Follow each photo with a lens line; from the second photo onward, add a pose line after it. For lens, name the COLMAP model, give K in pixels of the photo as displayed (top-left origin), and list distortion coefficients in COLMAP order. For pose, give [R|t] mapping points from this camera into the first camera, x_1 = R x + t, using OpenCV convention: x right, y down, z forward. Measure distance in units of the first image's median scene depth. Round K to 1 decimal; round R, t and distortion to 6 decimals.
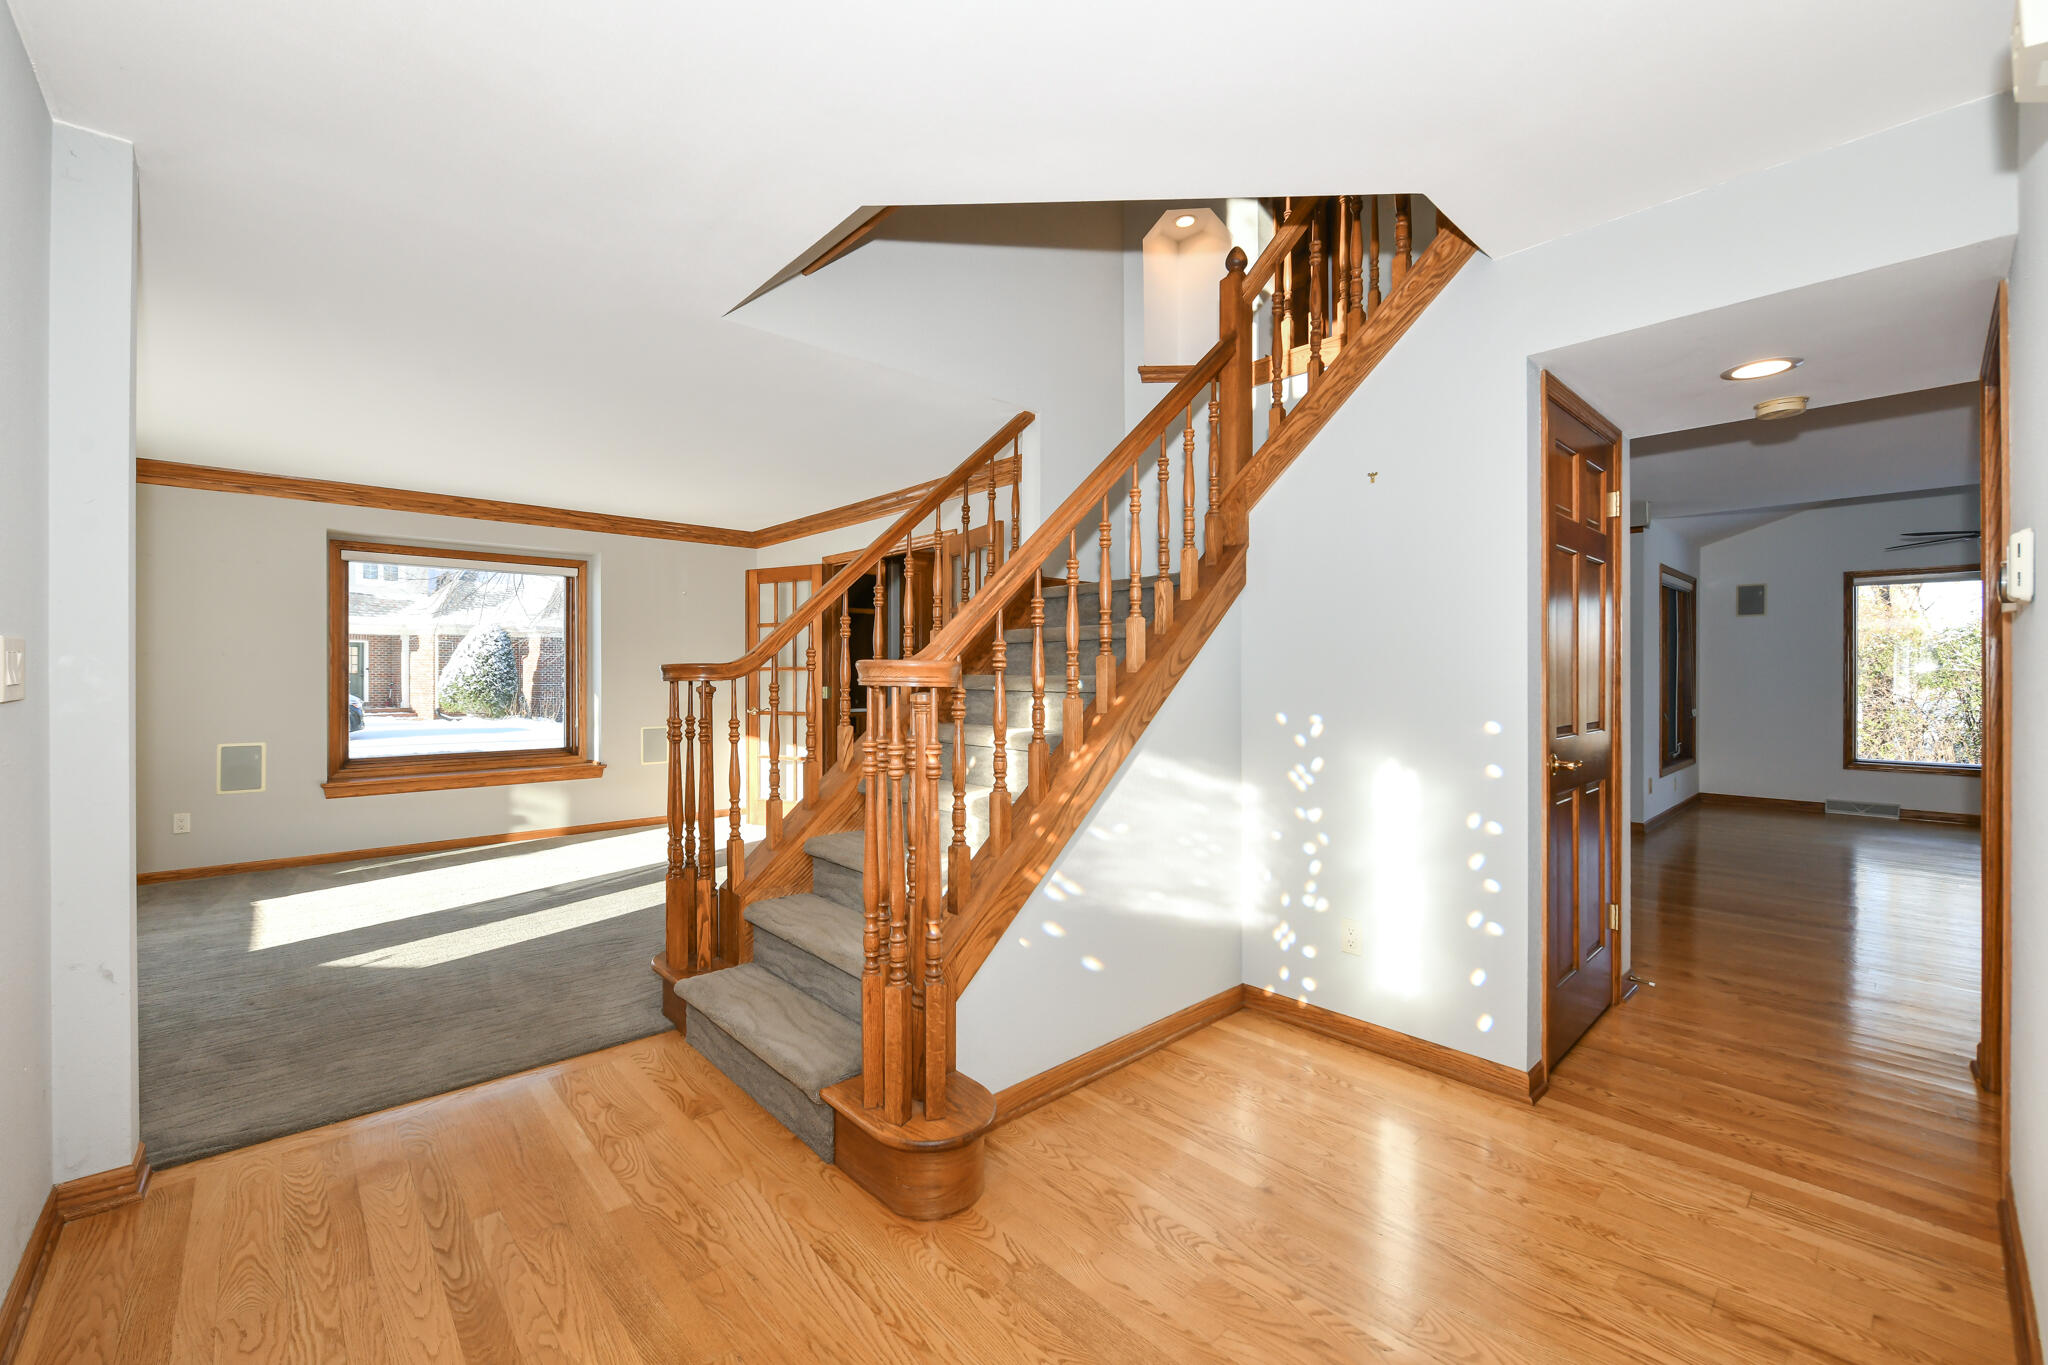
lens RADIAL K [[821.8, 0, 1014.1], [0, 821.8, 674.6], [0, 0, 1]] dist [-0.014517, -0.000233]
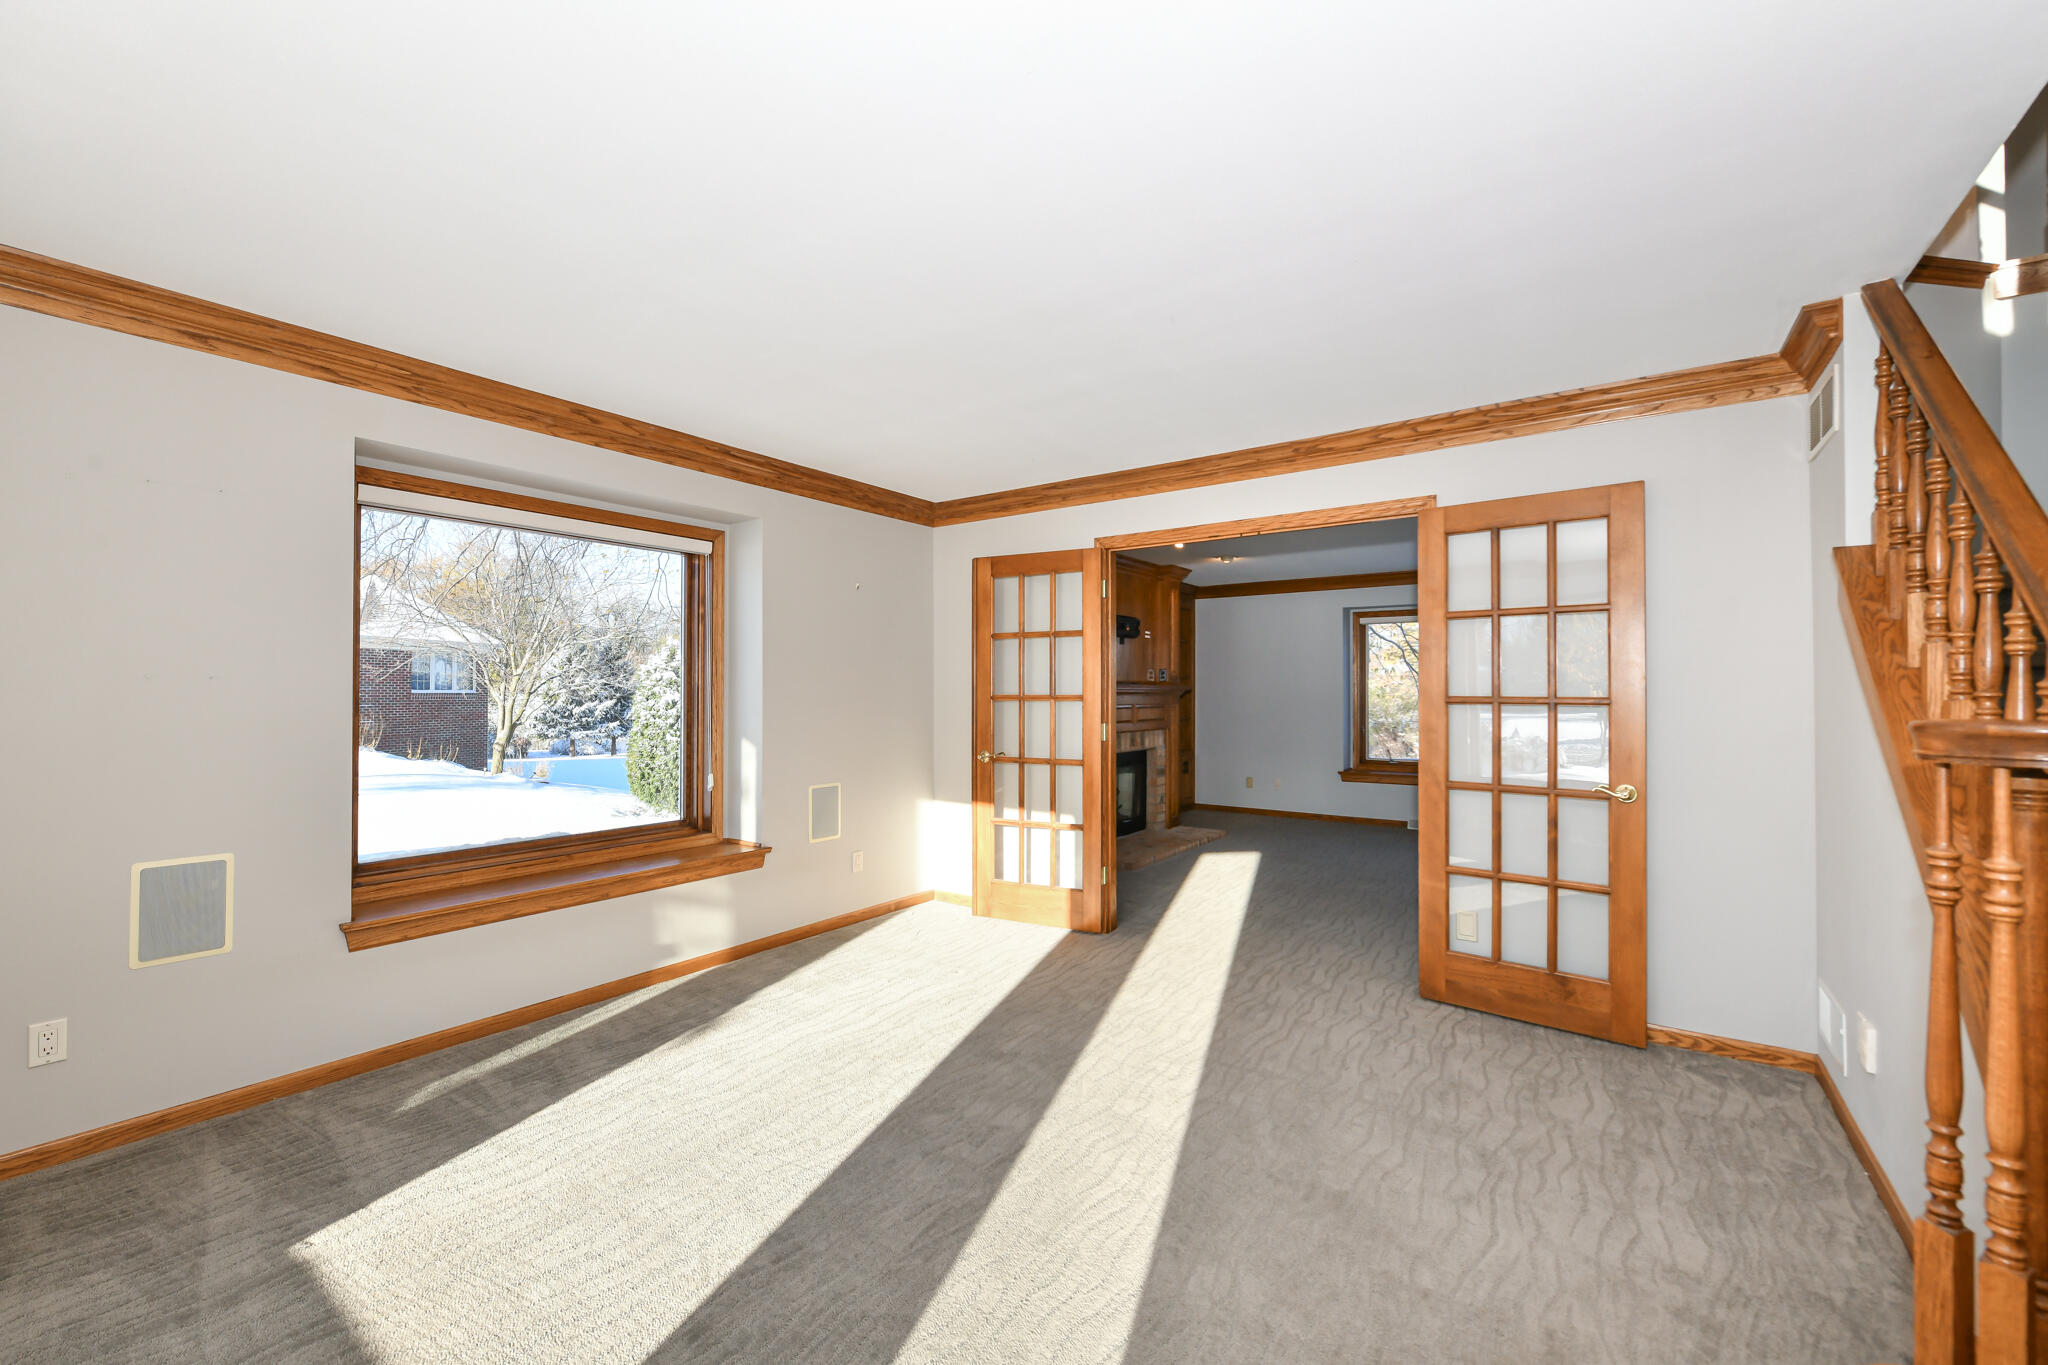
lens RADIAL K [[821.8, 0, 1031.0], [0, 821.8, 682.7], [0, 0, 1]] dist [-0.014517, -0.000233]
pose [[0.975669, 0.004032, 0.219211, -0.440434], [-0.002429, 0.999968, -0.007581, -0.014566], [-0.219235, 0.006864, 0.975648, 0.323851]]
